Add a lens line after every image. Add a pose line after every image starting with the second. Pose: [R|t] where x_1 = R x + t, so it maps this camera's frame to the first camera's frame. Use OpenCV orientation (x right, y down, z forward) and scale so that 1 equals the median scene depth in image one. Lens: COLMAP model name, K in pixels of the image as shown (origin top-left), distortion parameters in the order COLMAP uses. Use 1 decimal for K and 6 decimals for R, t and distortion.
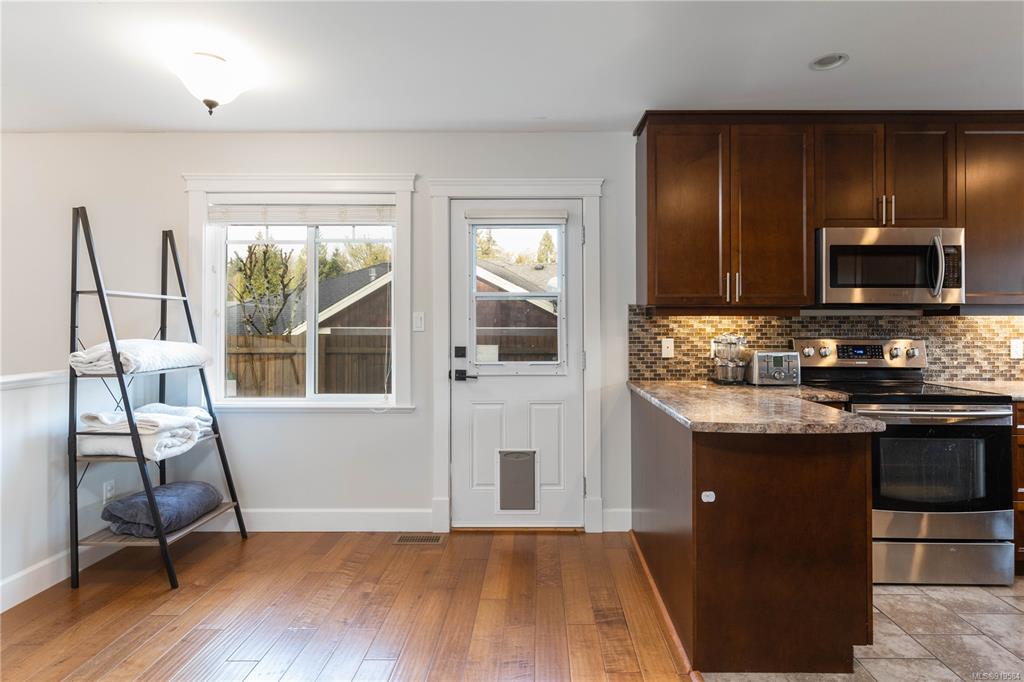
lens RADIAL K [[516.5, 0, 515.6], [0, 516.5, 324.8], [0, 0, 1]] dist [0.001616, 0.000019]
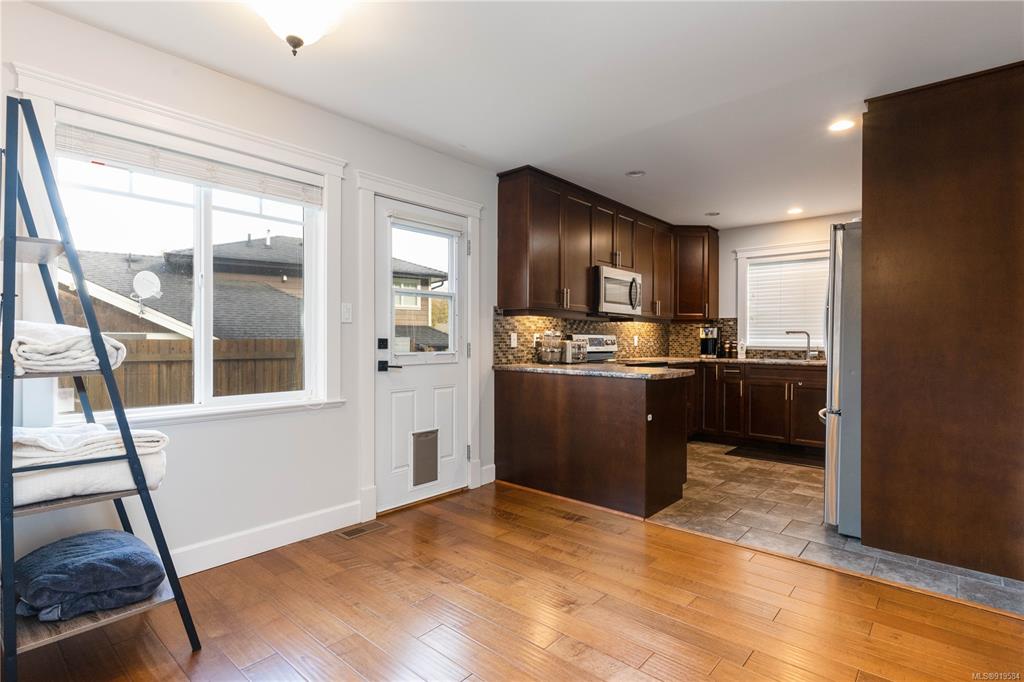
lens RADIAL K [[516.5, 0, 511.0], [0, 516.5, 340.5], [0, 0, 1]] dist [0.001616, 0.000019]
pose [[0.648044, 0.001809, 0.761600, -0.738488], [-0.009883, 0.999933, 0.006035, 0.037804], [-0.761538, -0.011438, 0.648019, 0.130311]]
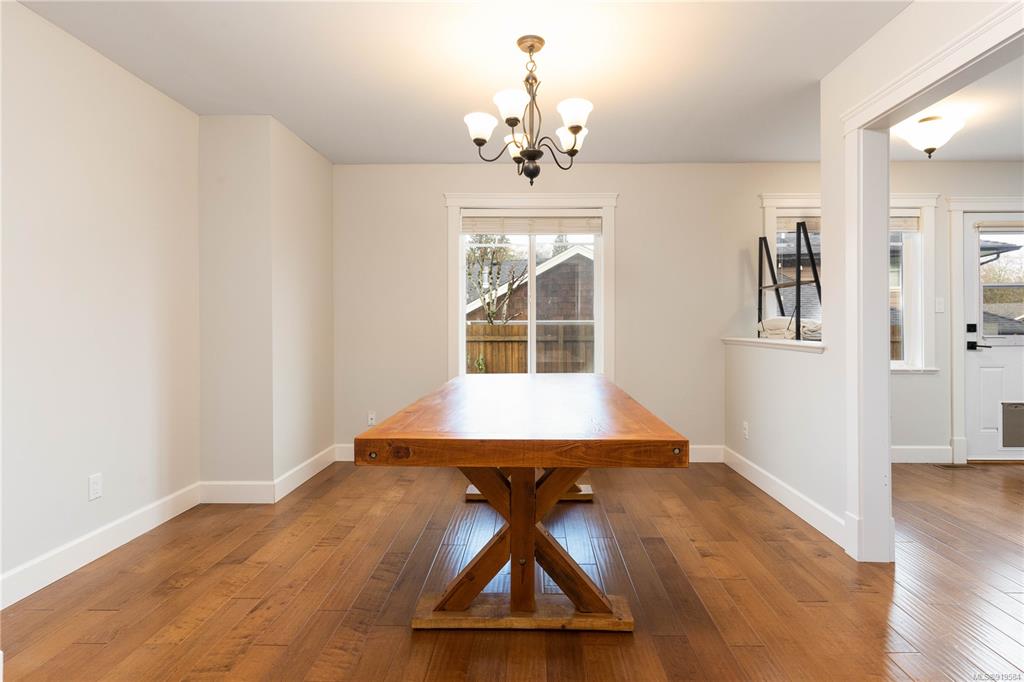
lens RADIAL K [[516.5, 0, 518.6], [0, 516.5, 324.2], [0, 0, 1]] dist [0.001616, 0.000019]
pose [[0.999999, -0.000208, -0.001117, -1.276915], [0.000214, 0.999983, 0.005804, 0.035474], [0.001116, -0.005804, 0.999983, -0.328521]]
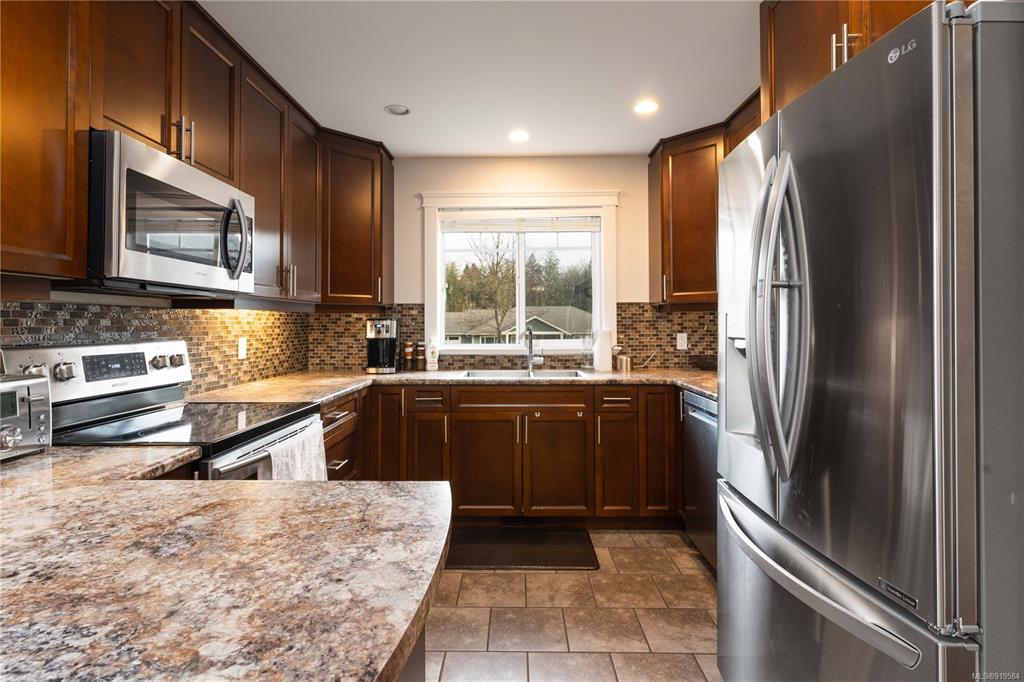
lens RADIAL K [[516.5, 0, 512.4], [0, 516.5, 311.9], [0, 0, 1]] dist [0.001616, 0.000019]
pose [[-0.002924, 0.023253, 0.999725, 0.072971], [-0.004042, 0.999721, -0.023265, 0.002599], [-0.999988, -0.004109, -0.002829, 0.528377]]
